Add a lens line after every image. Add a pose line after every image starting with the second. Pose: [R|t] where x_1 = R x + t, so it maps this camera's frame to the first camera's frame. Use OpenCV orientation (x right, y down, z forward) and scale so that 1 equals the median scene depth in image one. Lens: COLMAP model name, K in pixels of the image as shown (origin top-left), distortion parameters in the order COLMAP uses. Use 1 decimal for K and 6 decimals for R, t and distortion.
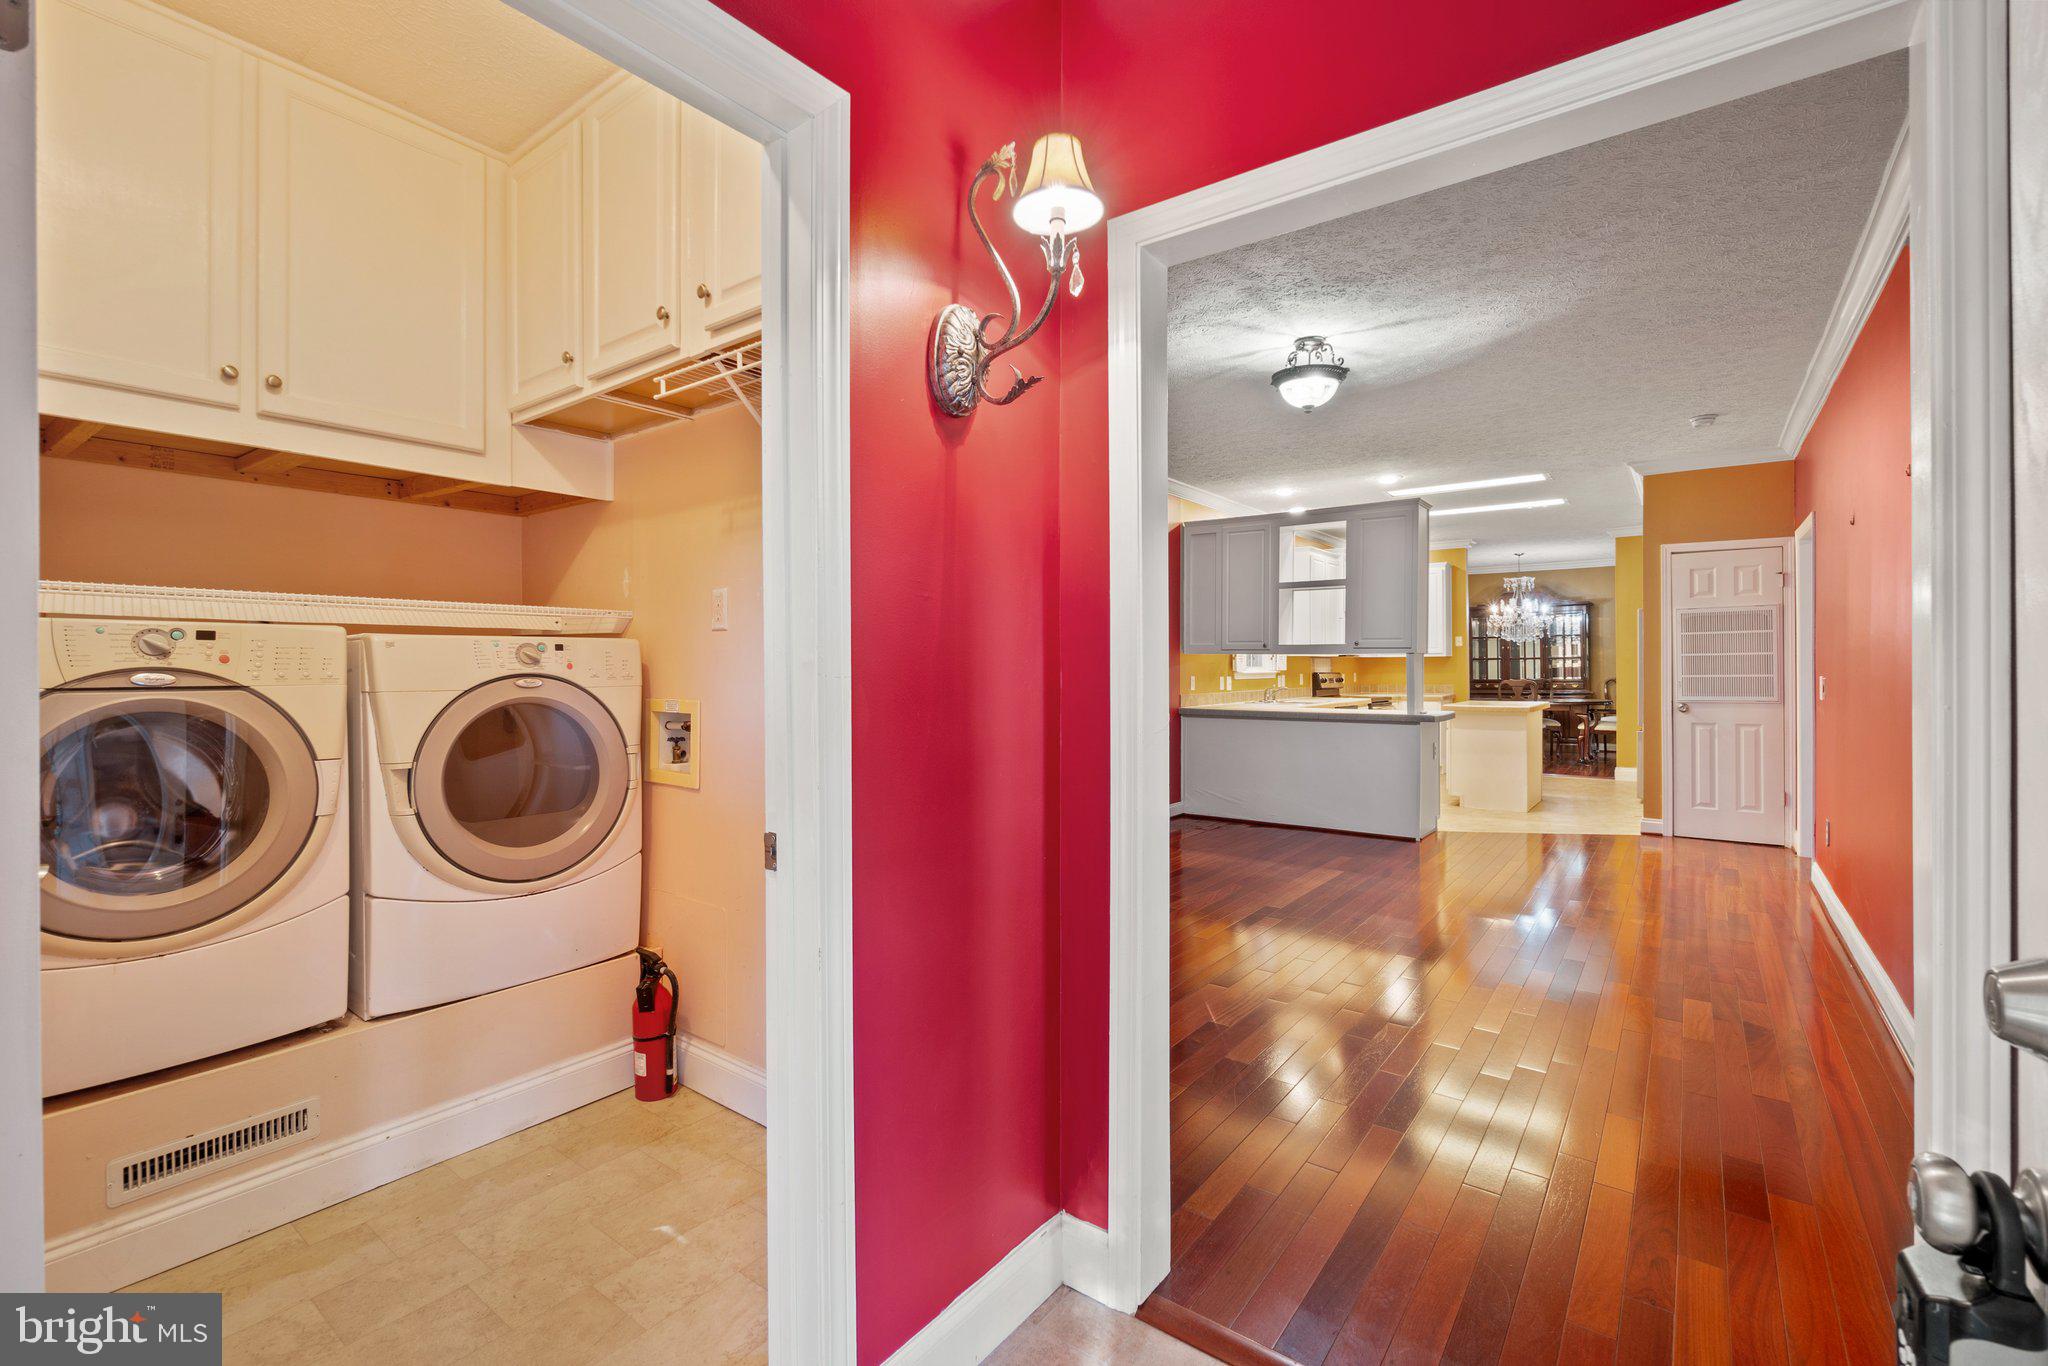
lens RADIAL K [[895.1, 0, 1021.6], [0, 895.1, 670.6], [0, 0, 1]] dist [-0.002966, -0.001012]
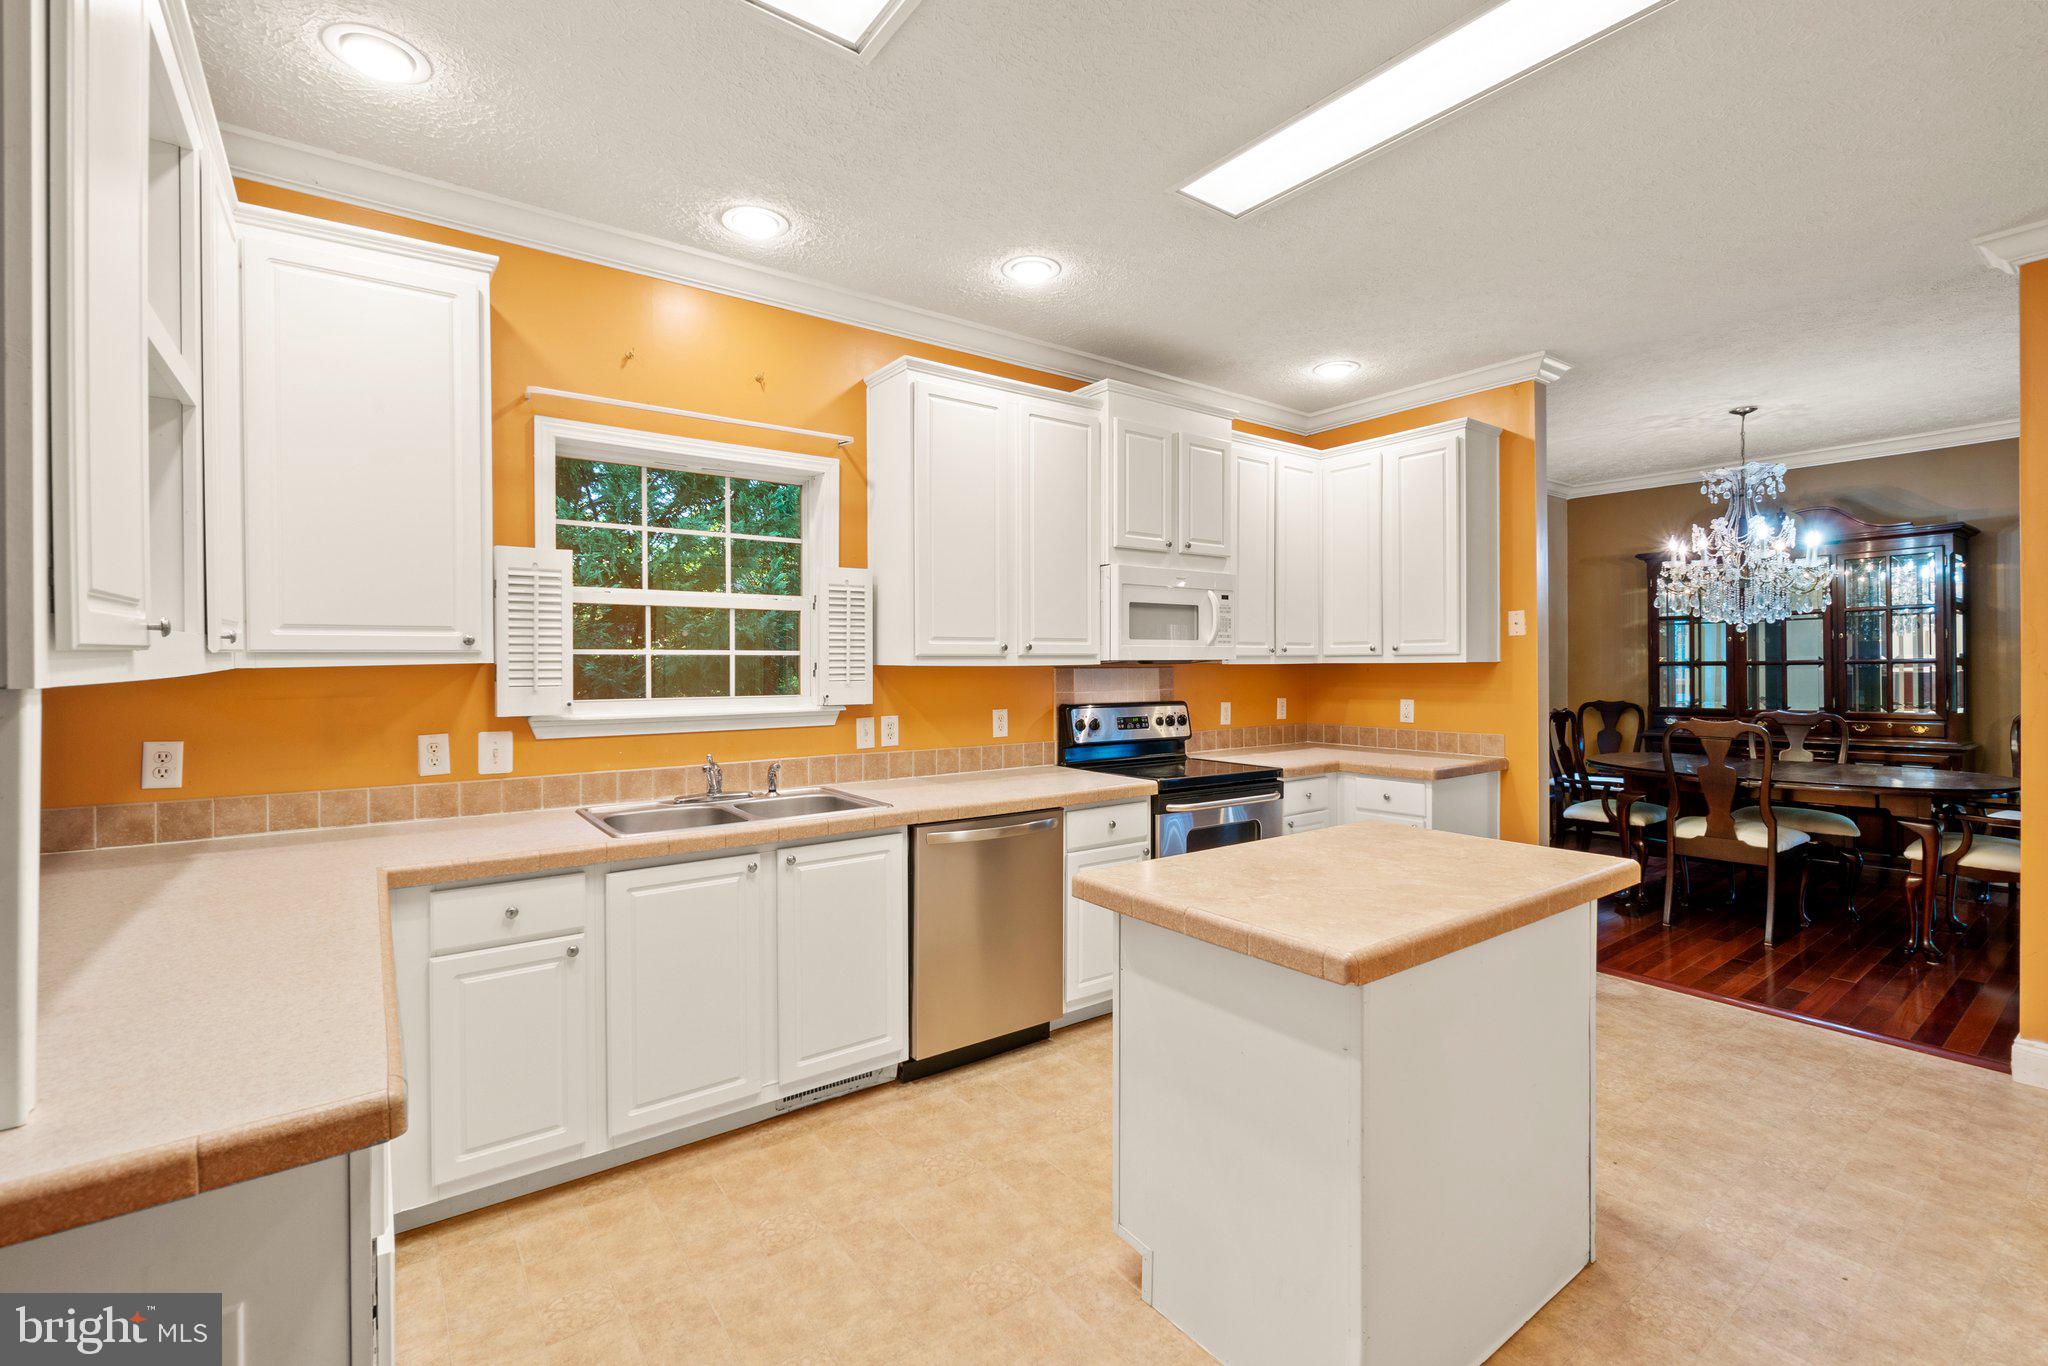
lens RADIAL K [[895.1, 0, 1021.6], [0, 895.1, 670.6], [0, 0, 1]] dist [-0.002966, -0.001012]
pose [[0.958599, 0.002781, -0.284746, 0.516774], [-0.001246, 0.999984, 0.005572, -0.018477], [0.284757, -0.004987, 0.958587, 0.743909]]
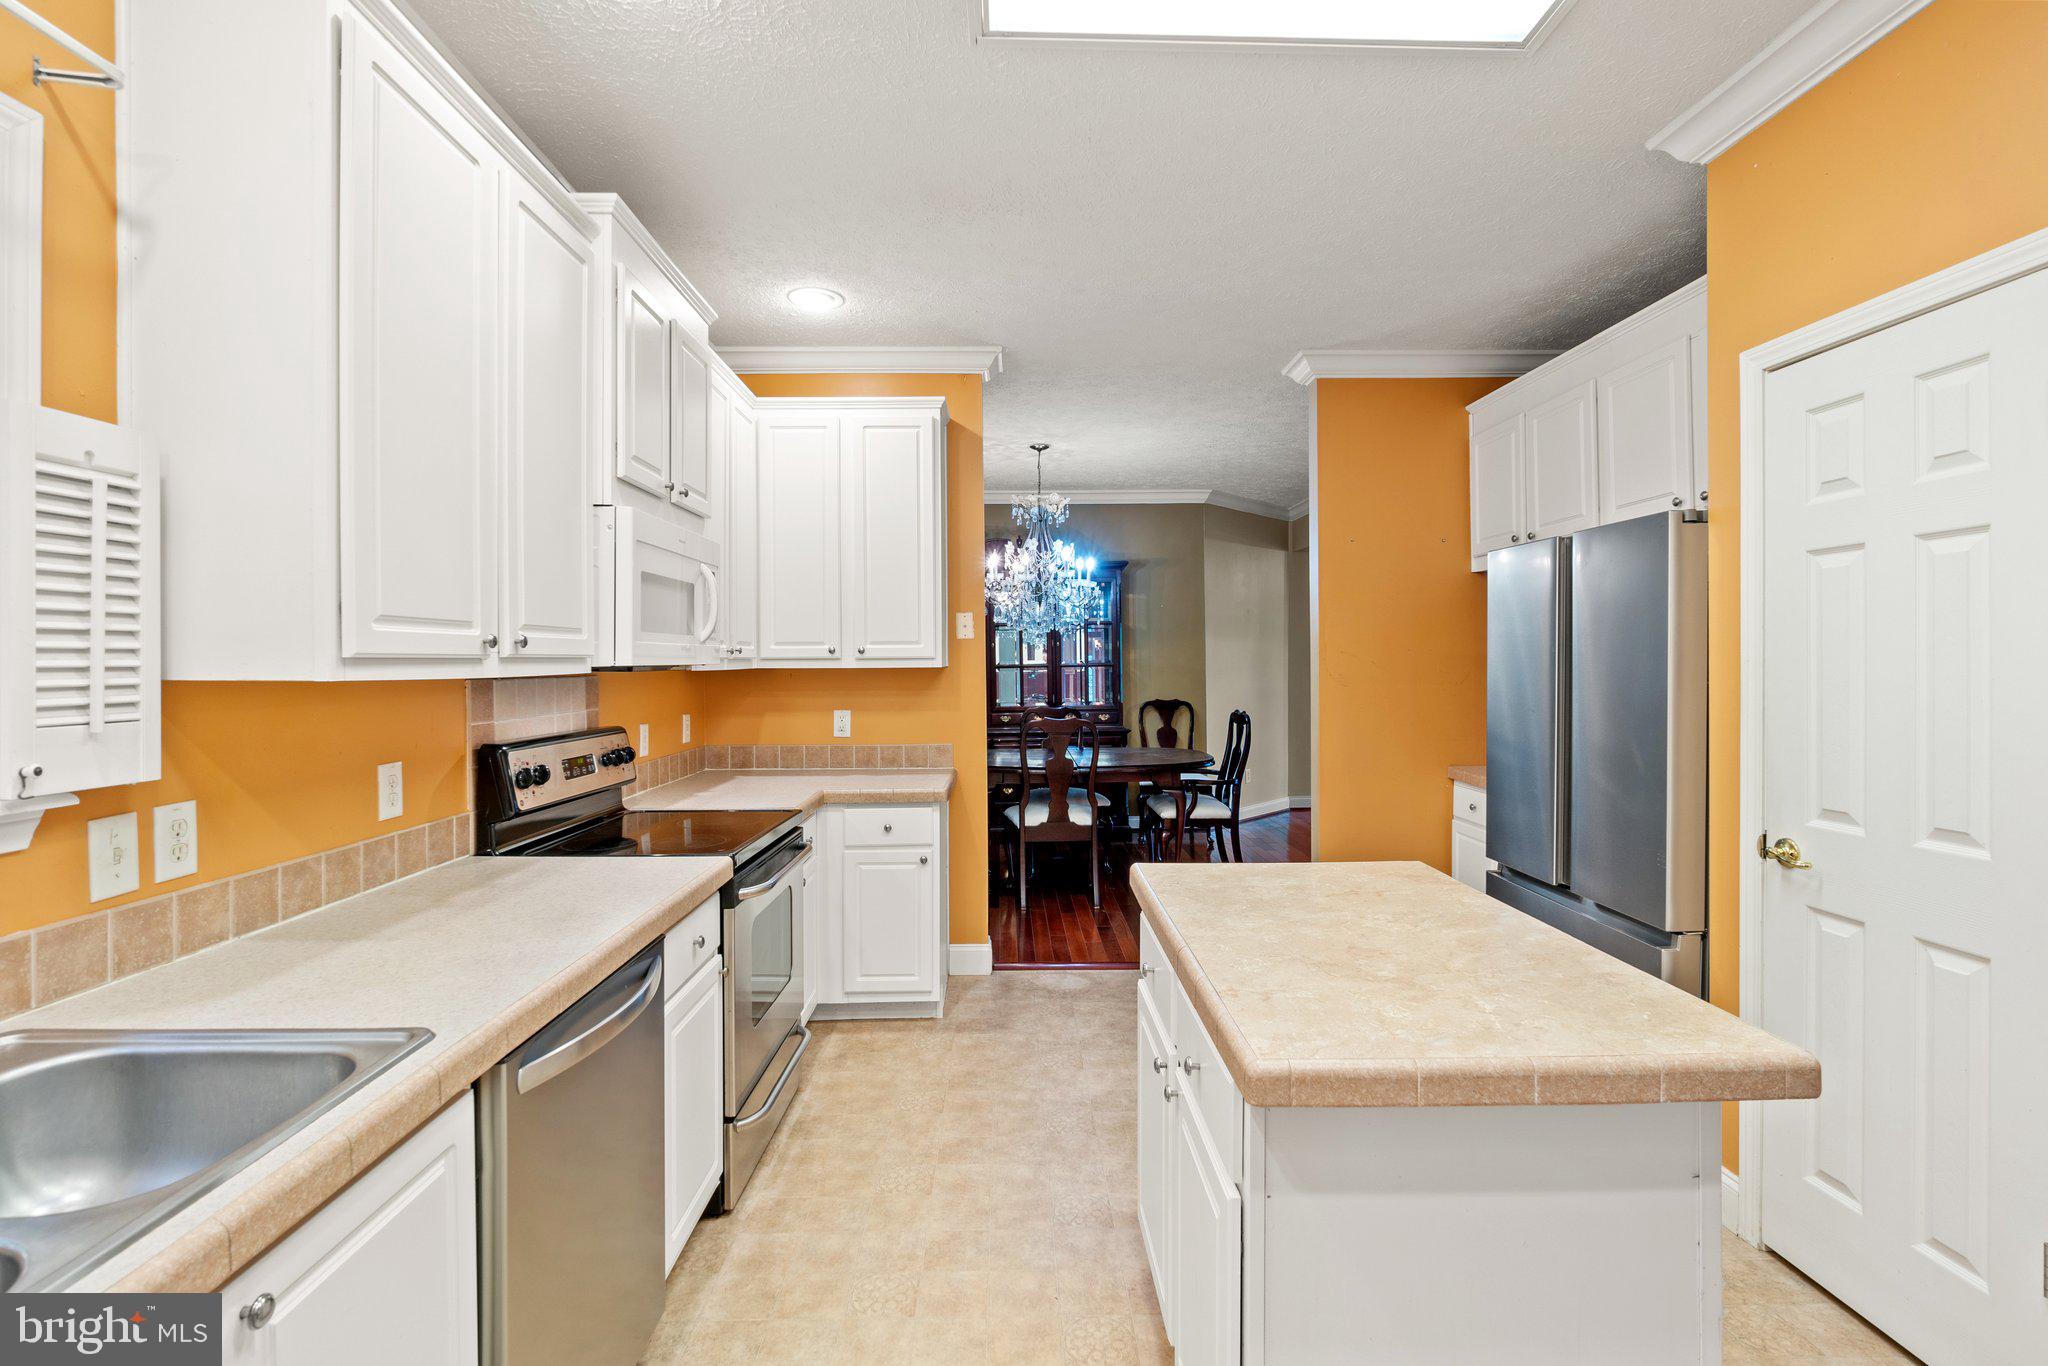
lens RADIAL K [[946.6, 0, 1023.0], [0, 946.6, 669.7], [0, 0, 1]] dist [-0.001285, -0.000047]
pose [[0.785541, -0.003496, 0.618800, 0.349016], [0.002032, 0.999993, 0.003070, -0.020773], [-0.618807, -0.001155, 0.785542, 0.890238]]
